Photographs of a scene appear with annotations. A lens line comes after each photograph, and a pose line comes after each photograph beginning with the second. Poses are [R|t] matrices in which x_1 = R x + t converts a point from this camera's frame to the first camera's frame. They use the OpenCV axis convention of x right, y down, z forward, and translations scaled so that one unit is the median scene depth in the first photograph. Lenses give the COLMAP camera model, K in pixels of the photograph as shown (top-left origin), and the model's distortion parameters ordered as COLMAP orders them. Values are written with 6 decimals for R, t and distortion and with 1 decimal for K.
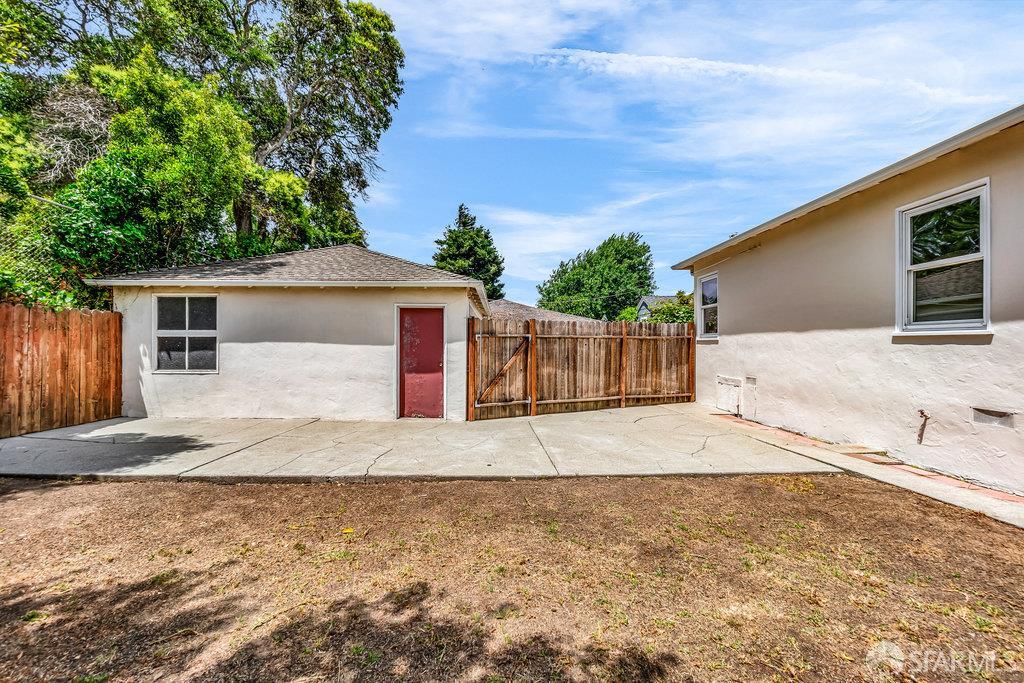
lens RADIAL K [[439.7, 0, 503.3], [0, 439.7, 347.8], [0, 0, 1]] dist [-0.006854, 0.000818]
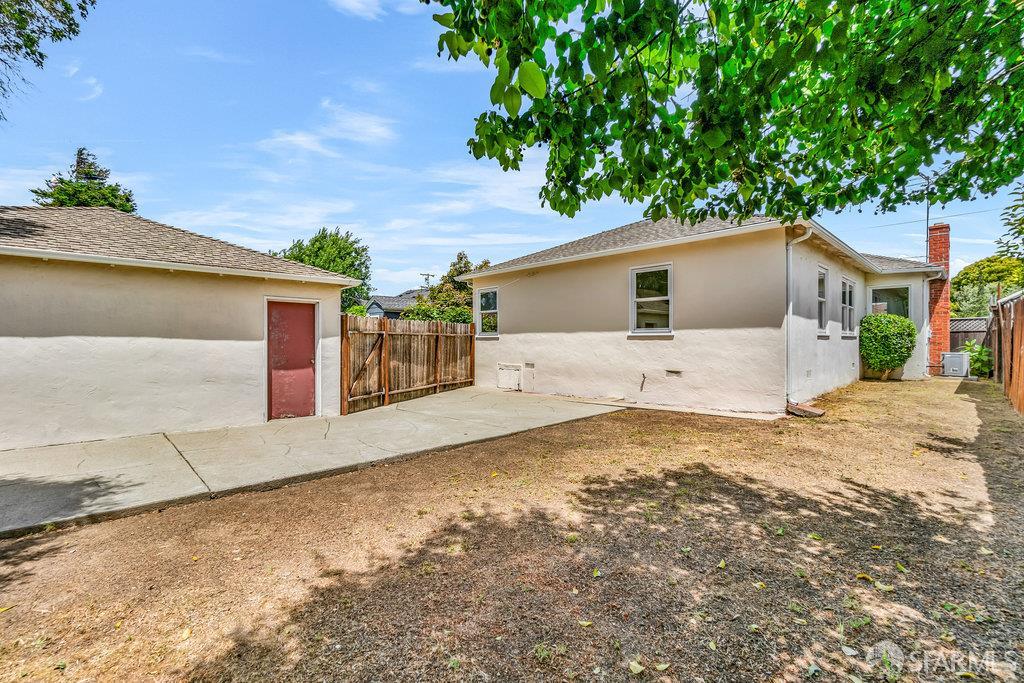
lens RADIAL K [[439.7, 0, 508.3], [0, 439.7, 349.9], [0, 0, 1]] dist [-0.006854, 0.000818]
pose [[0.731558, -0.014970, 0.681614, -0.490692], [0.006945, 0.999871, 0.014506, 0.002109], [-0.681743, -0.005878, 0.731568, -0.015328]]
